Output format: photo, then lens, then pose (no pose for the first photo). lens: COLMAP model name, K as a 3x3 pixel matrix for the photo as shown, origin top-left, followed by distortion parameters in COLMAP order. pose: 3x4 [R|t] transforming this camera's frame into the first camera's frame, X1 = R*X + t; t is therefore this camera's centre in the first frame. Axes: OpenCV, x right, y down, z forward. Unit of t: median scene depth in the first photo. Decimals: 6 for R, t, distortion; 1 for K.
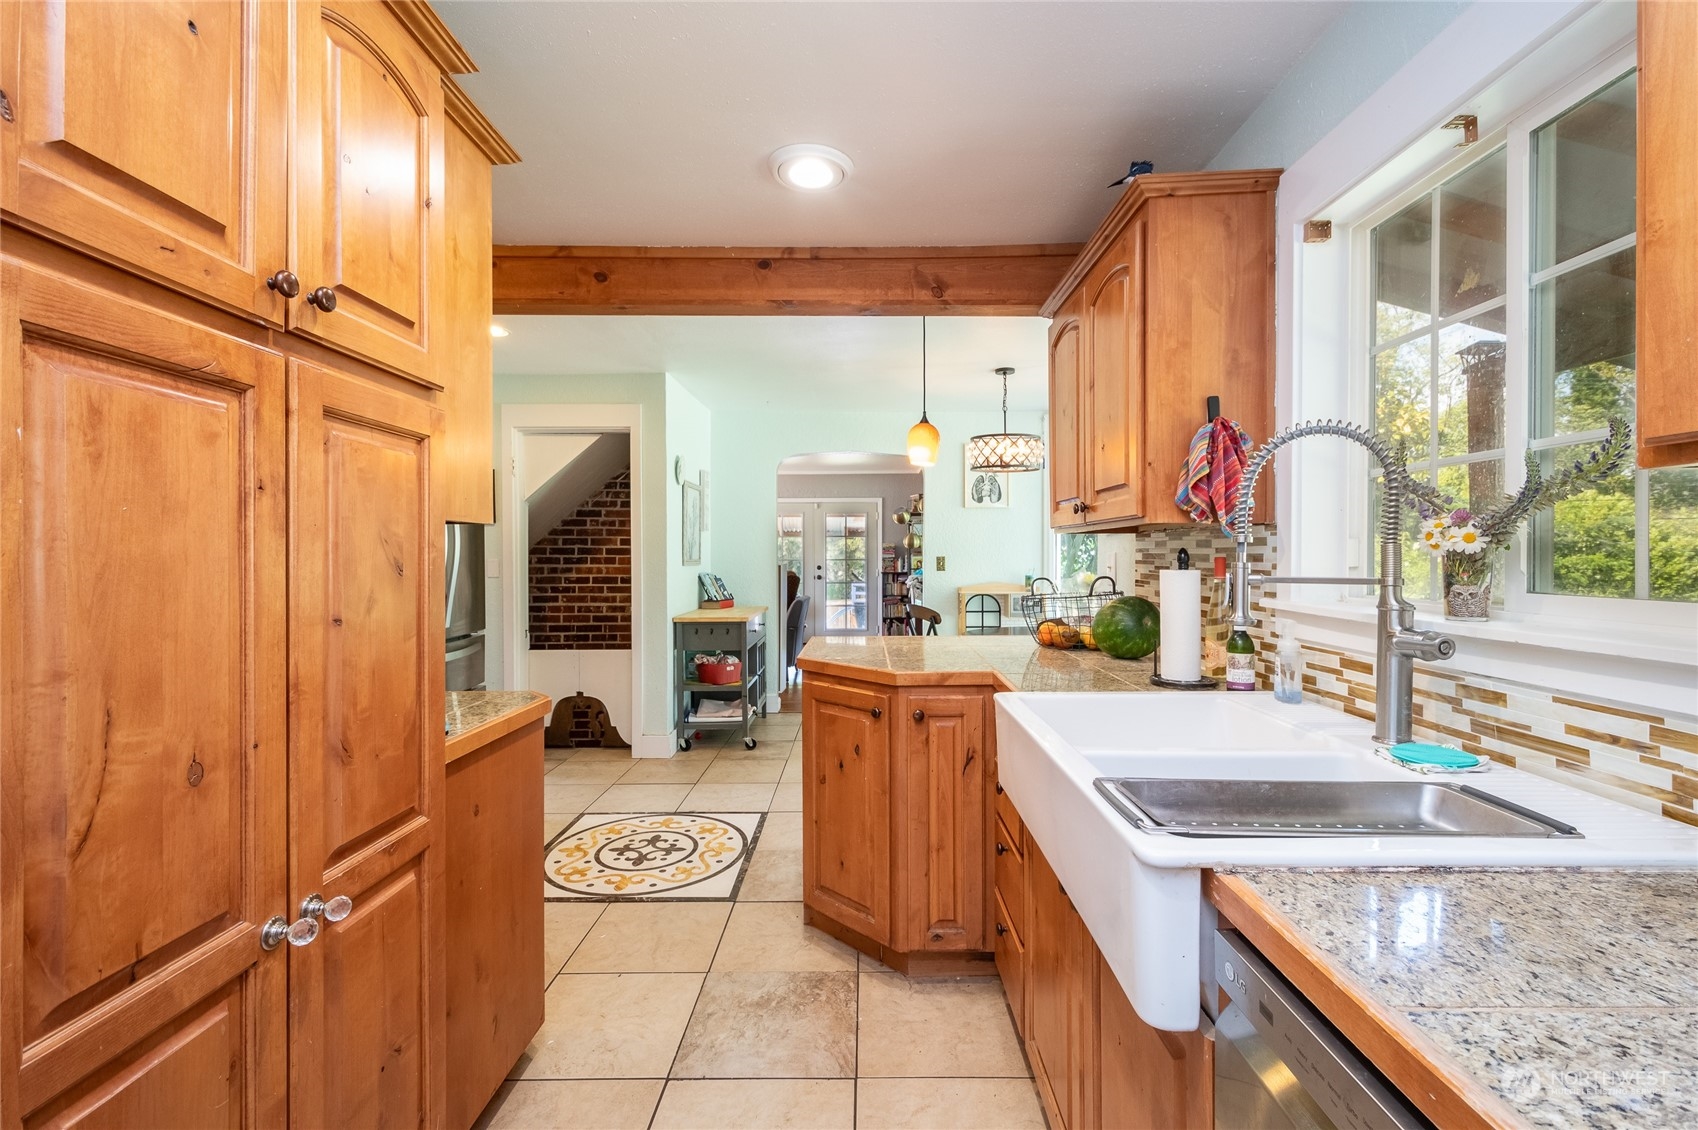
lens RADIAL K [[761.1, 0, 886.5], [0, 761.1, 553.7], [0, 0, 1]] dist [0.002099, -0.000277]
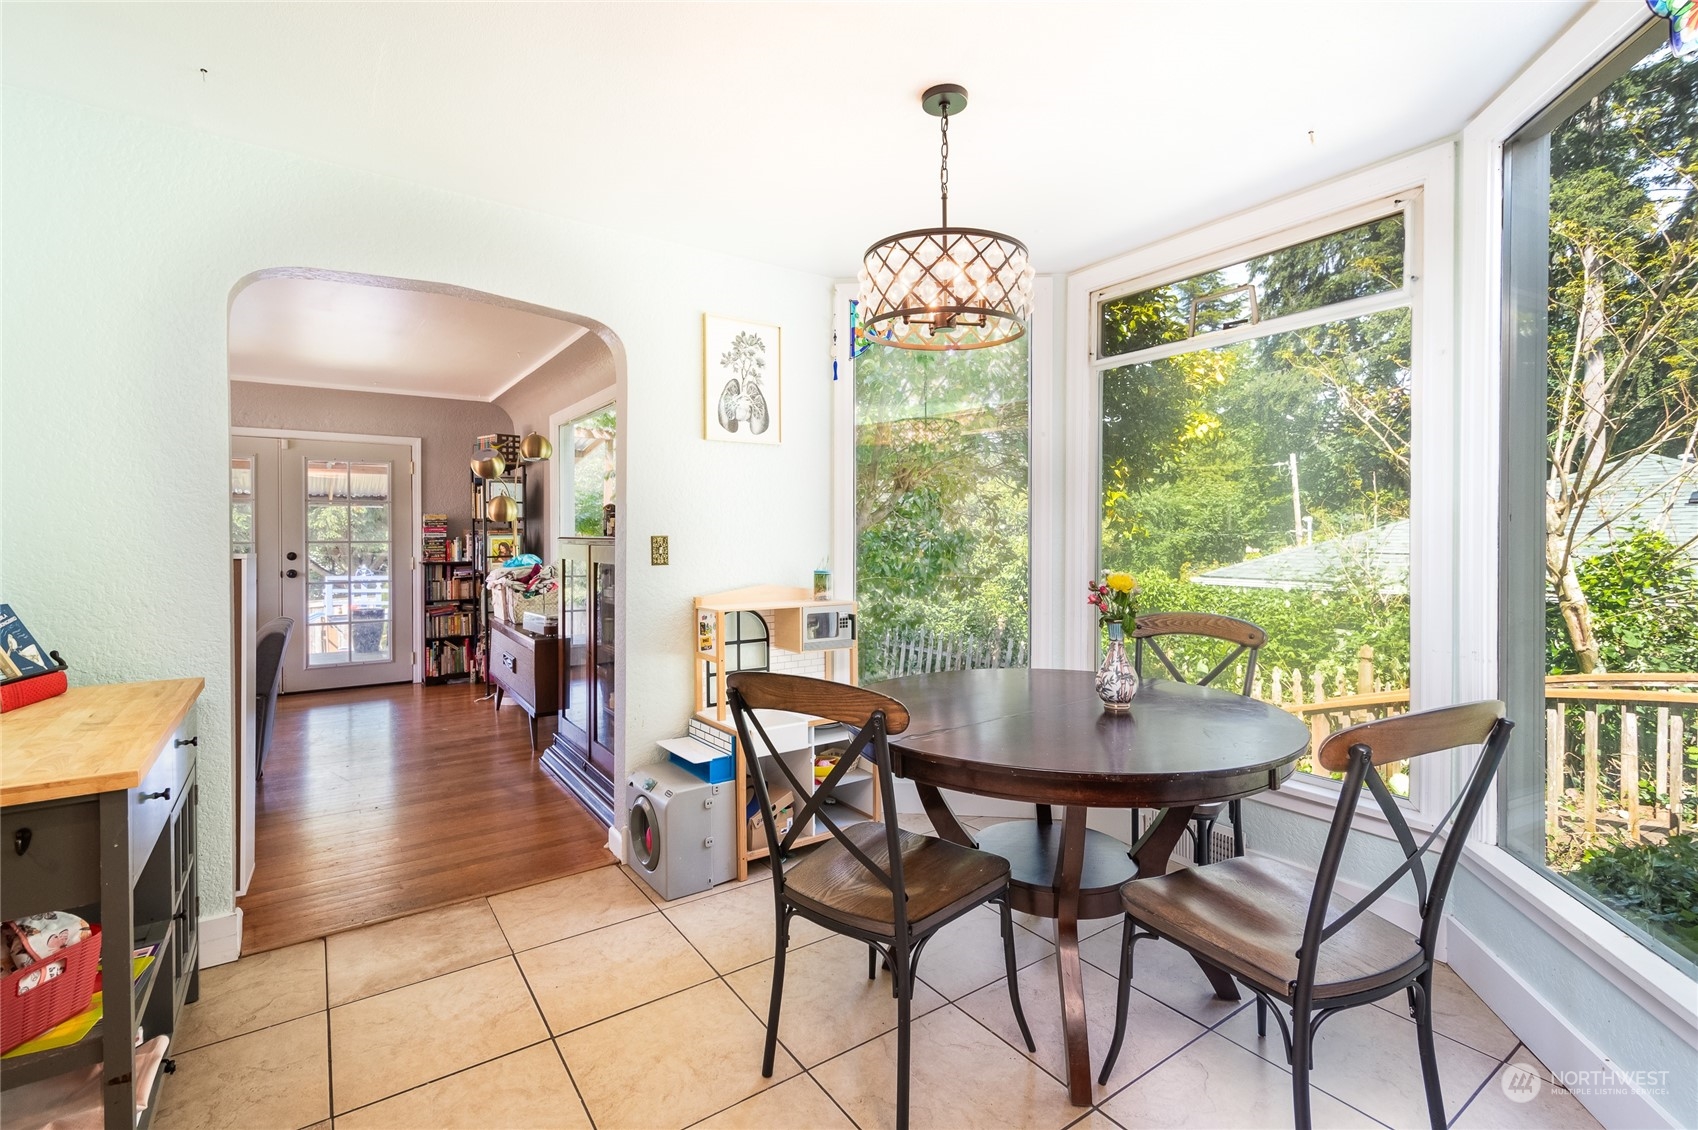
lens RADIAL K [[776.4, 0, 851.3], [0, 776.4, 540.3], [0, 0, 1]] dist [0.011300, -0.000284]
pose [[0.836947, -0.004363, 0.547266, -0.098724], [-0.000814, 0.999957, 0.009216, 0.001717], [-0.547283, -0.008158, 0.836908, 0.512219]]
